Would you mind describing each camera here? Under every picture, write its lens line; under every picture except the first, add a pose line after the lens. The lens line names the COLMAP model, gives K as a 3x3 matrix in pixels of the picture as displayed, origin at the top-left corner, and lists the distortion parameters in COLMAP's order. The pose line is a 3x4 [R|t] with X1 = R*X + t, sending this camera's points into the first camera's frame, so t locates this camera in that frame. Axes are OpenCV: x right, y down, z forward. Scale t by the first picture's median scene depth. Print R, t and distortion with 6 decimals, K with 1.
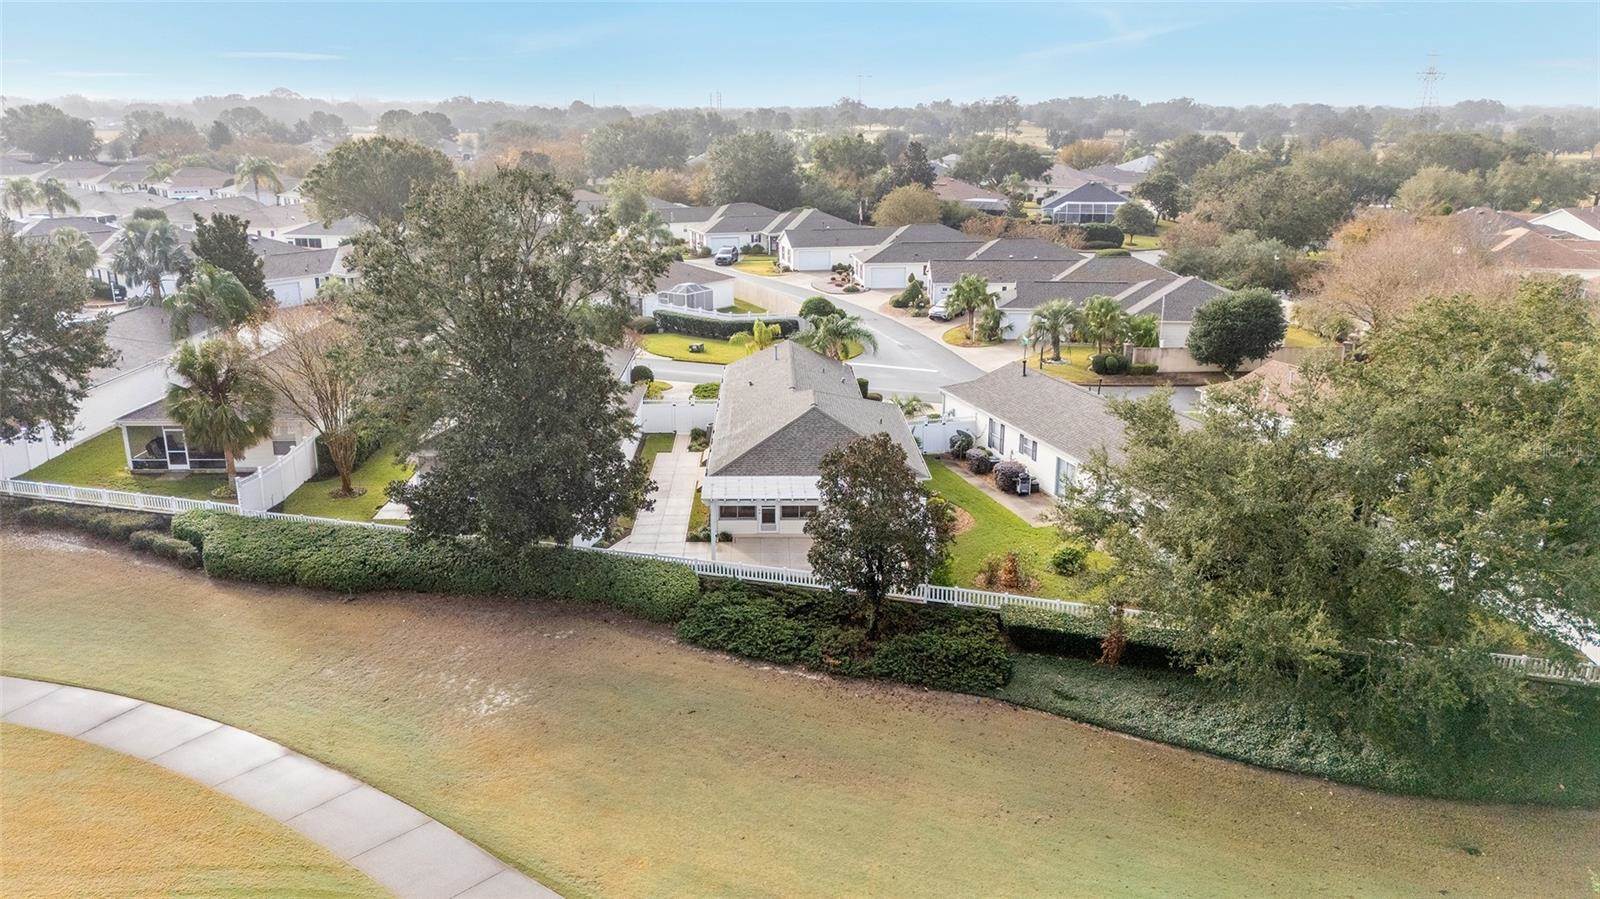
lens RADIAL K [[1124.3, 0, 800.0], [0, 1124.3, 449.5], [0, 0, 1]] dist [0.066014, 0.000366]
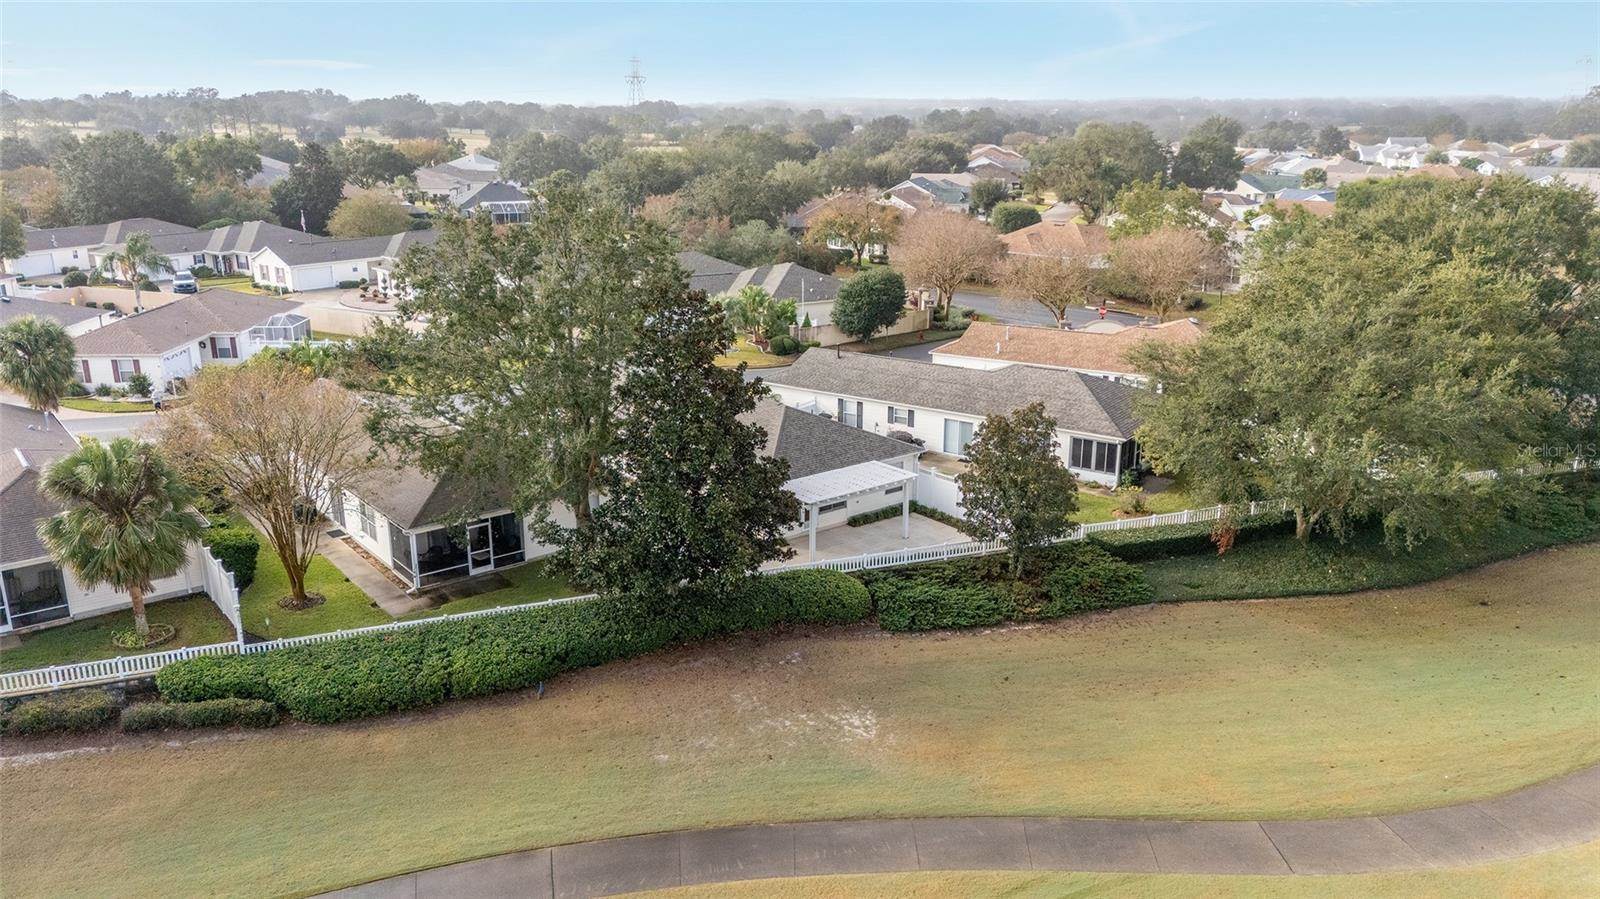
lens RADIAL K [[1134.1, 0, 800.0], [0, 1134.1, 449.5], [0, 0, 1]] dist [0.043066, -0.003301]
pose [[0.812123, -0.173134, 0.557208, -0.518208], [0.171597, 0.983601, 0.055522, -0.049647], [-0.557683, 0.050525, 0.828515, 0.121386]]
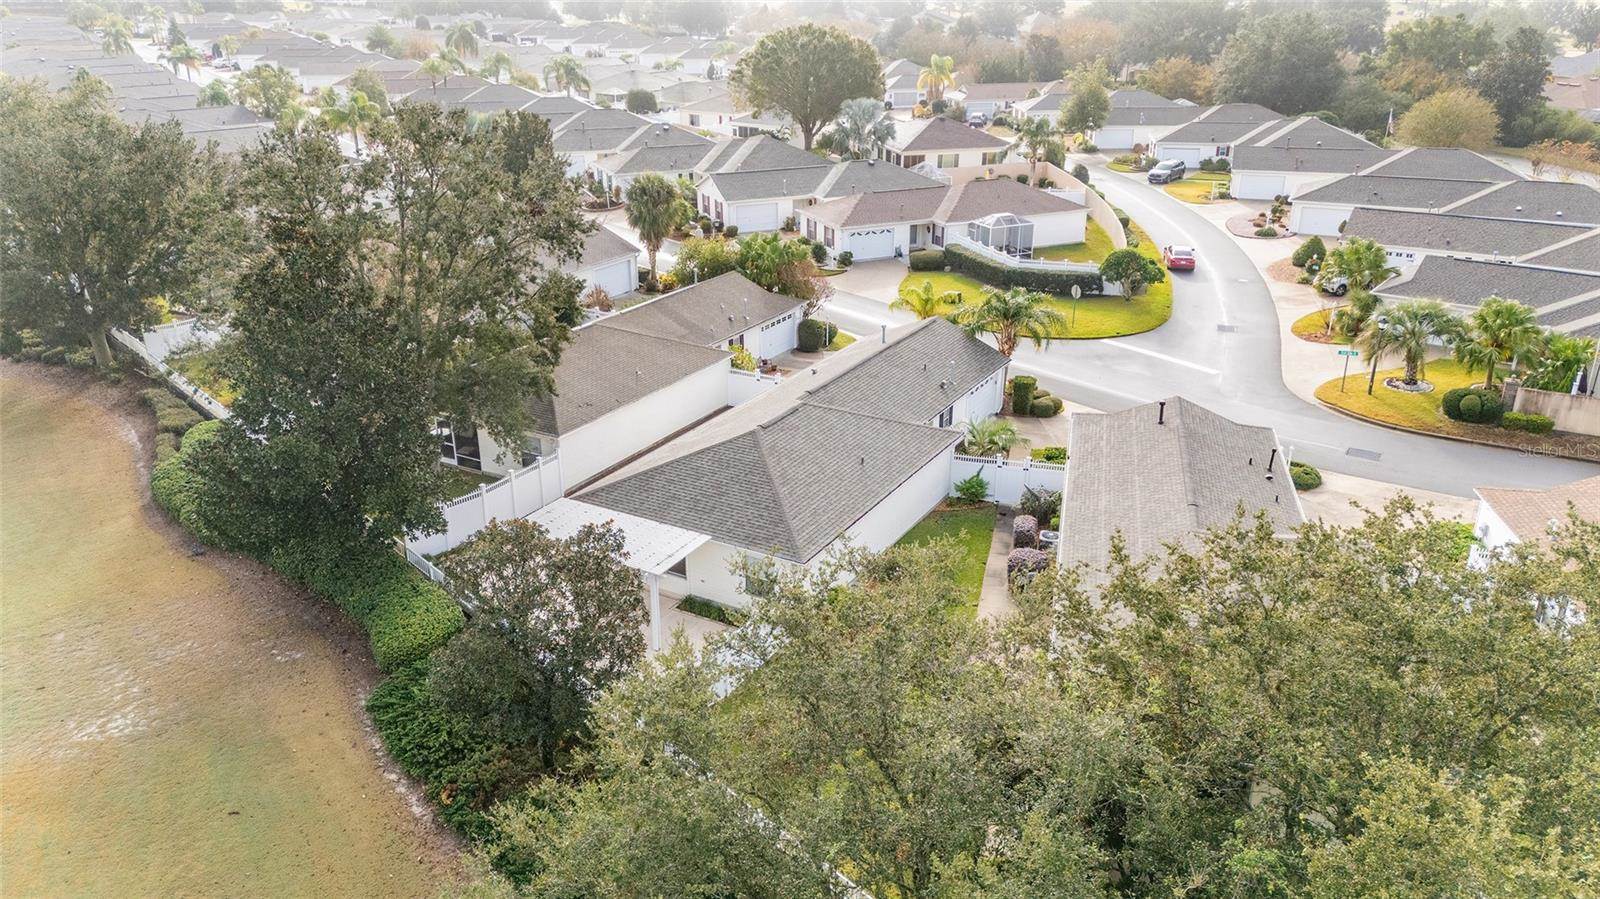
lens RADIAL K [[1134.1, 0, 800.0], [0, 1134.1, 449.5], [0, 0, 1]] dist [0.043066, -0.003301]
pose [[0.871518, 0.185851, -0.453780, 0.327818], [-0.140838, 0.981274, 0.131401, -0.113741], [0.469703, -0.050609, 0.881372, 0.297206]]
